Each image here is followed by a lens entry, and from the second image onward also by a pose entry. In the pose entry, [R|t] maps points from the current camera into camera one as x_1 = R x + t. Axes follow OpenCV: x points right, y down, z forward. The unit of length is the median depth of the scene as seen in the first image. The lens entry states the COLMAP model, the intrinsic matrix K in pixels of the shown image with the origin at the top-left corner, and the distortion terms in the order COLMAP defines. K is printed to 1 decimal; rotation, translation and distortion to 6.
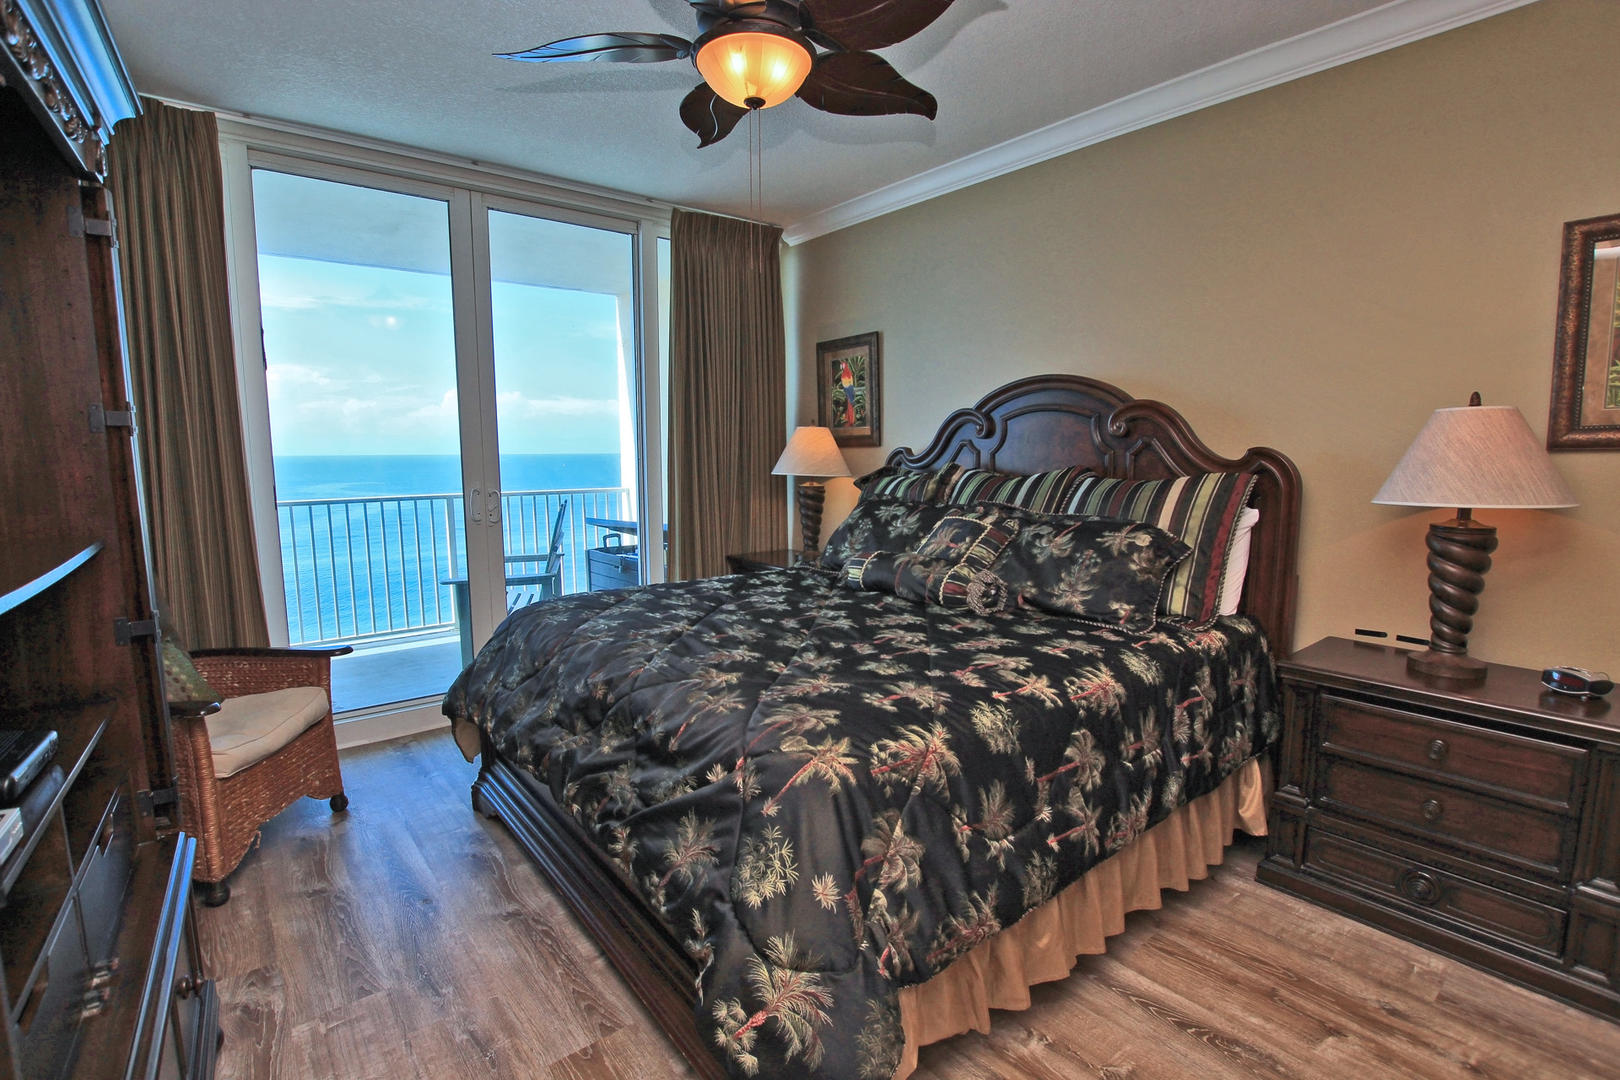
lens RADIAL K [[758.2, 0, 798.8], [0, 758.2, 556.9], [0, 0, 1]] dist [-0.030253, -0.000419]
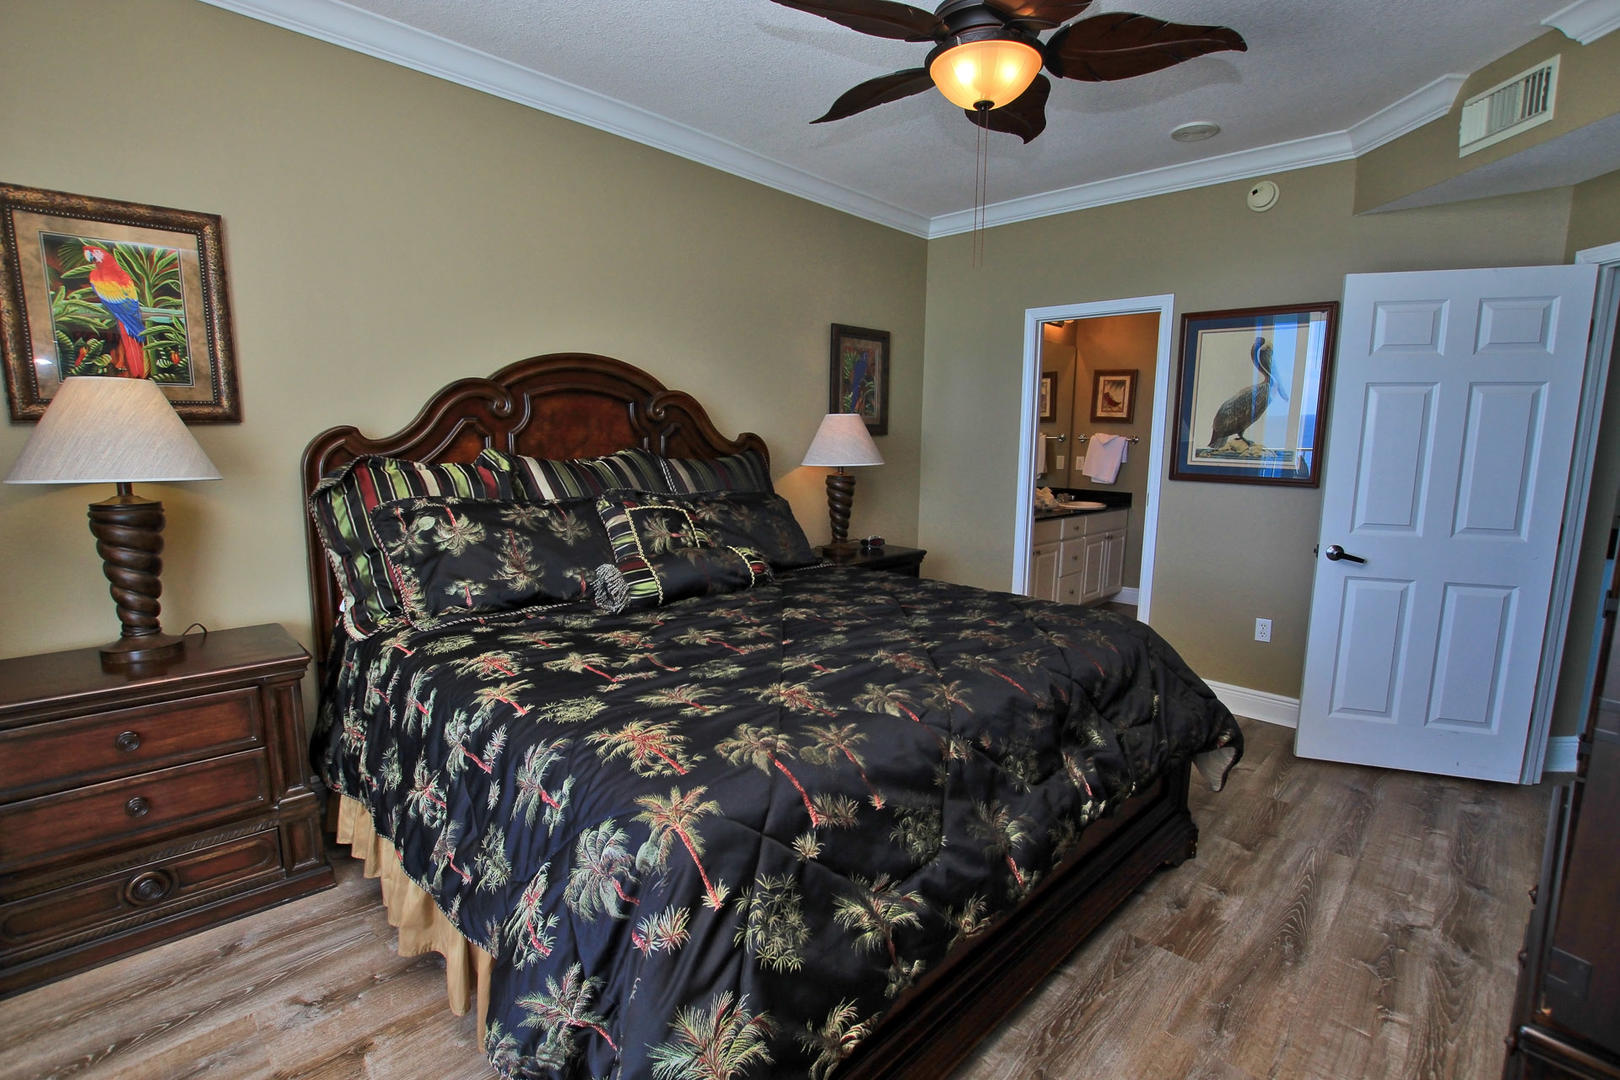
lens RADIAL K [[758.2, 0, 817.2], [0, 758.2, 542.6], [0, 0, 1]] dist [-0.030253, -0.000419]
pose [[-0.126435, -0.131110, 0.983272, -0.741761], [0.122459, 0.981582, 0.146631, -0.118006], [-0.984387, 0.138950, -0.108051, 0.911881]]
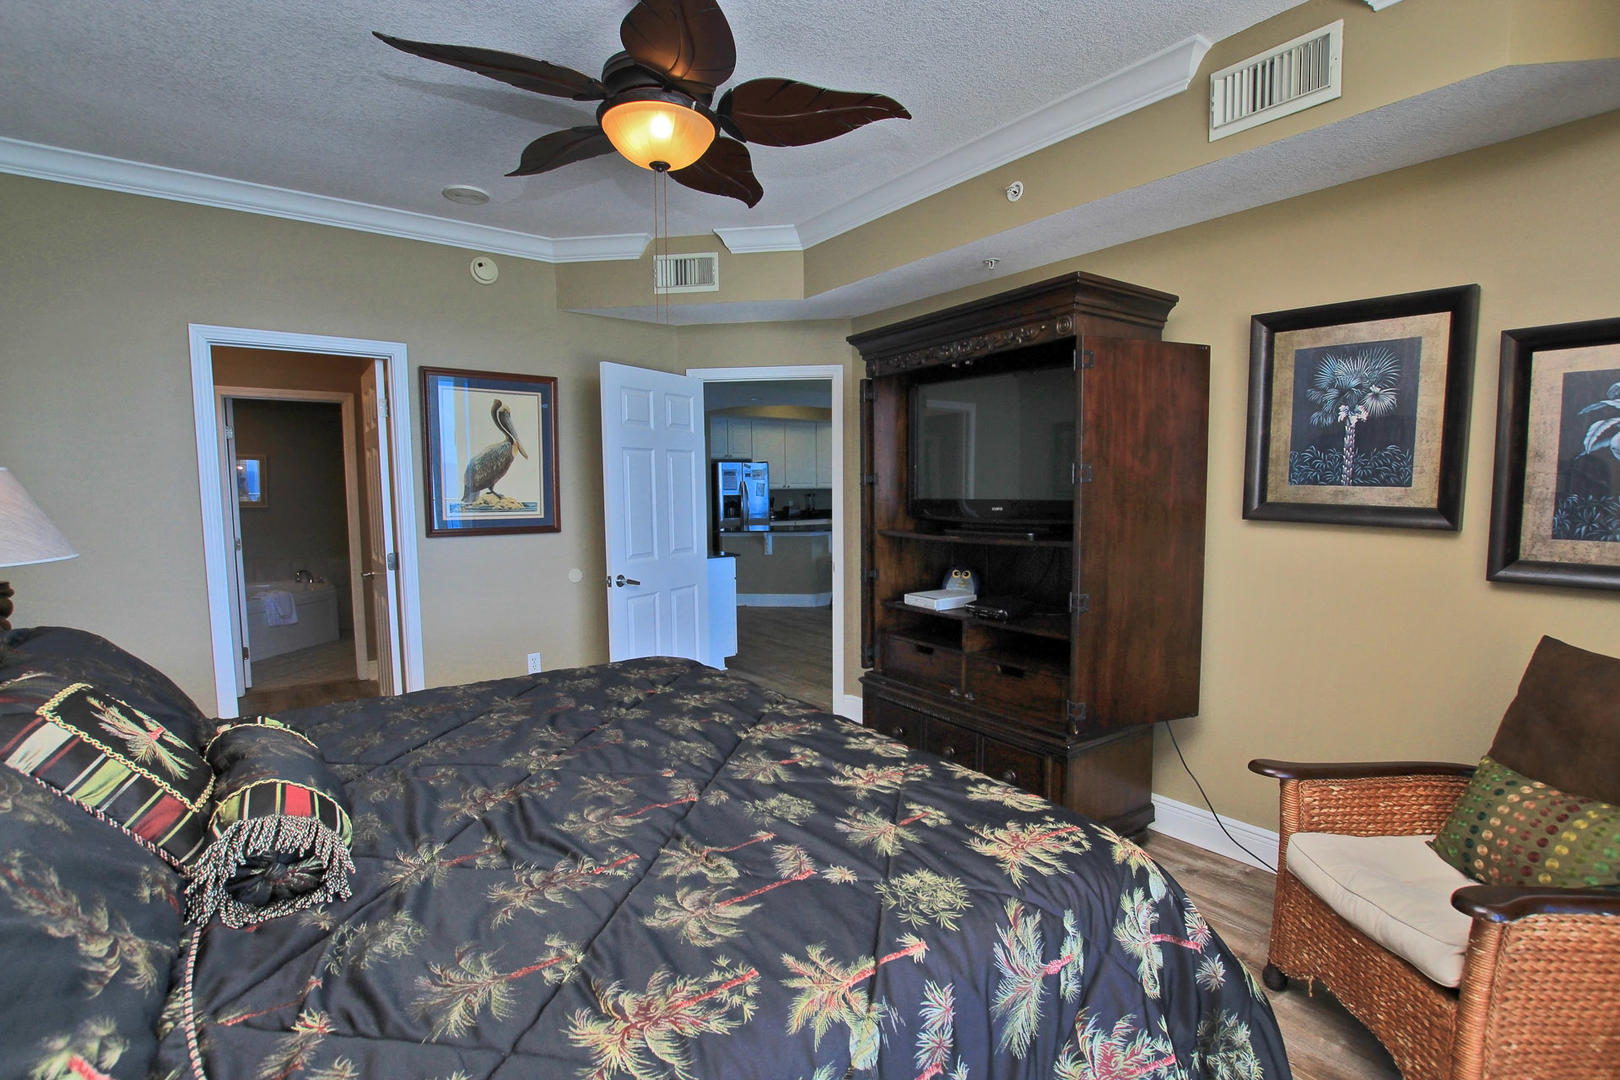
lens RADIAL K [[758.2, 0, 811.3], [0, 758.2, 539.8], [0, 0, 1]] dist [-0.030253, -0.000419]
pose [[-0.999765, 0.014879, 0.015753, 0.063638], [0.017800, 0.978503, 0.205462, -0.233415], [-0.012358, 0.205694, -0.978538, 1.557123]]
